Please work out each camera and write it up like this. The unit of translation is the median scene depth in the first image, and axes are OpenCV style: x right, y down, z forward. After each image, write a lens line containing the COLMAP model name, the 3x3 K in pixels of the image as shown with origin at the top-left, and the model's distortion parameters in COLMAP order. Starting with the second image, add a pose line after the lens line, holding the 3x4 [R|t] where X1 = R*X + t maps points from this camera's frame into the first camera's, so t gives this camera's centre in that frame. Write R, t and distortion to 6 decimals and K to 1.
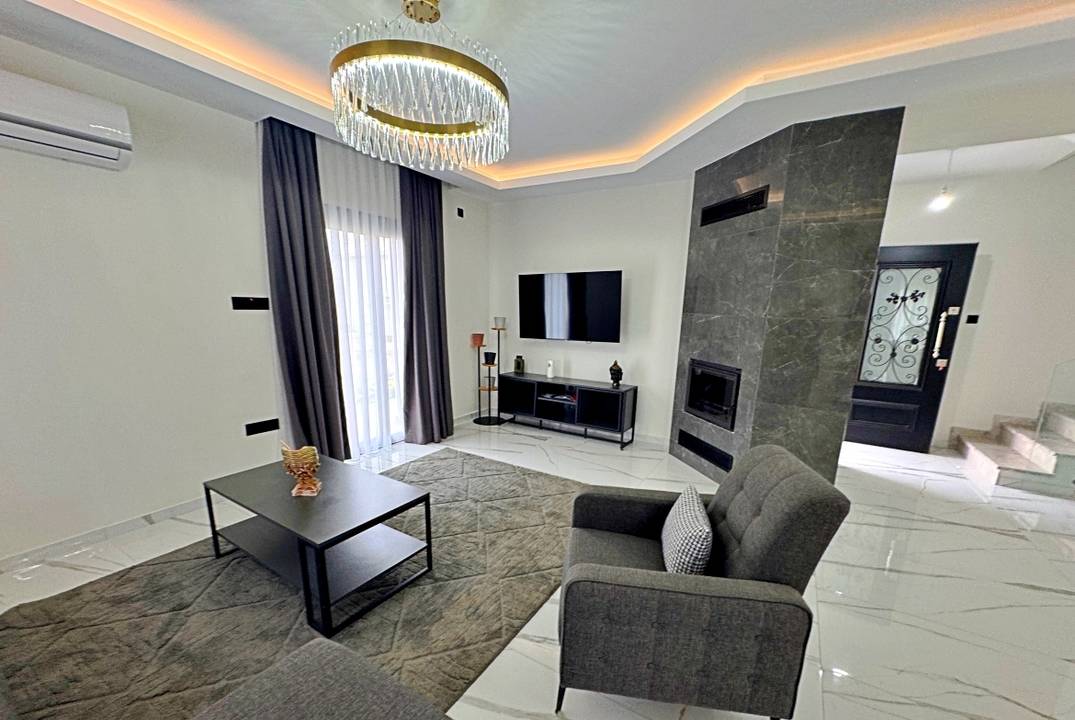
lens RADIAL K [[430.2, 0, 535.7], [0, 430.2, 402.0], [0, 0, 1]] dist [-0.003347, 0.000564]
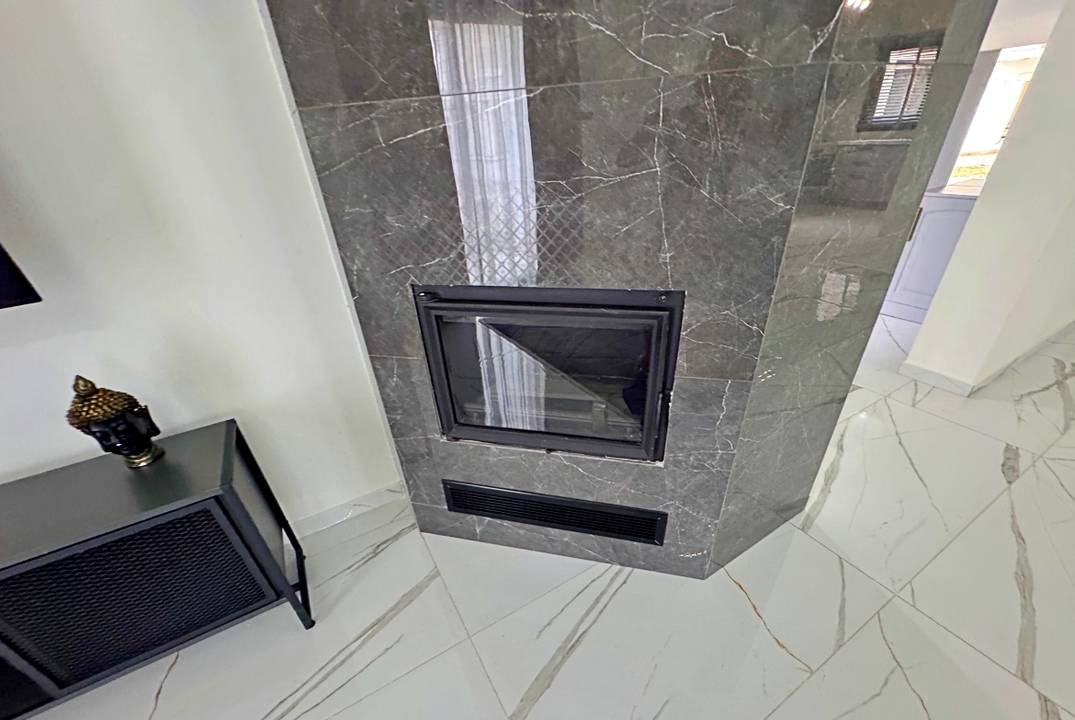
lens RADIAL K [[430.2, 0, 535.7], [0, 430.2, 402.0], [0, 0, 1]] dist [-0.003347, 0.000564]
pose [[0.471436, -0.512640, 0.717598, 0.154389], [0.259799, 0.858317, 0.442489, -0.144495], [-0.842765, -0.022174, 0.537825, 0.793342]]
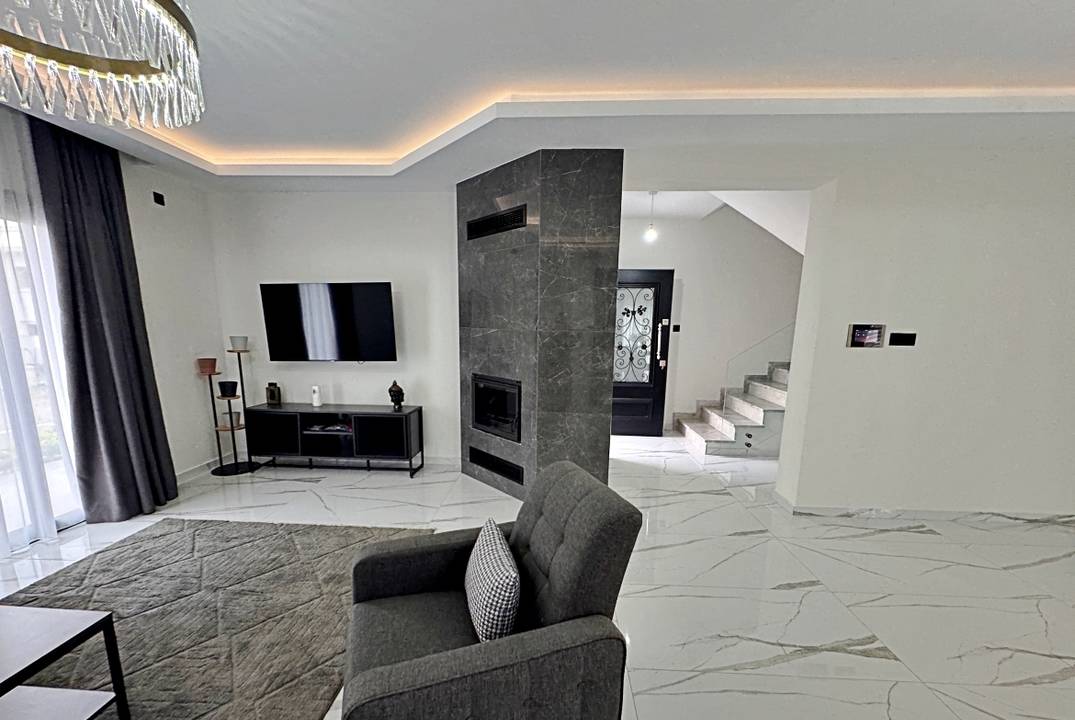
lens RADIAL K [[430.2, 0, 535.7], [0, 430.2, 402.0], [0, 0, 1]] dist [-0.003347, 0.000564]
pose [[0.879604, -0.096675, 0.465780, 0.024647], [0.111476, 0.993758, -0.004257, -0.016805], [-0.462461, 0.055668, 0.884890, 0.071655]]
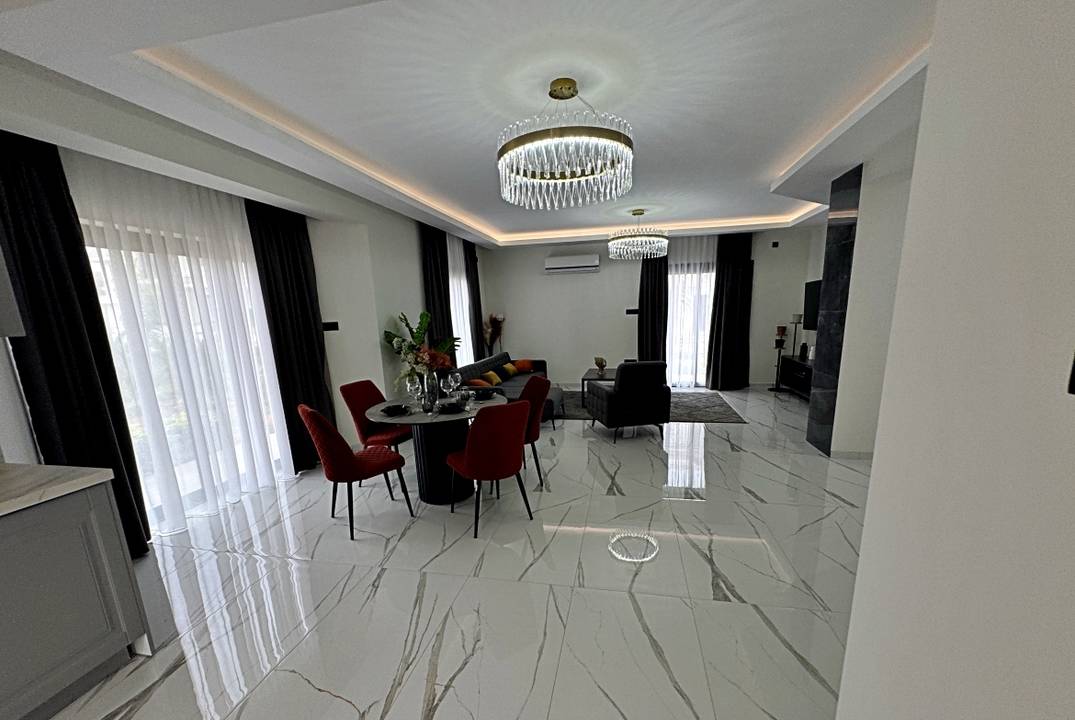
lens RADIAL K [[430.2, 0, 535.7], [0, 430.2, 402.0], [0, 0, 1]] dist [-0.003347, 0.000564]
pose [[0.329946, 0.164985, -0.929470, 1.271355], [-0.167835, 0.979175, 0.114229, 0.077659], [0.928960, 0.118308, 0.350765, -0.282741]]
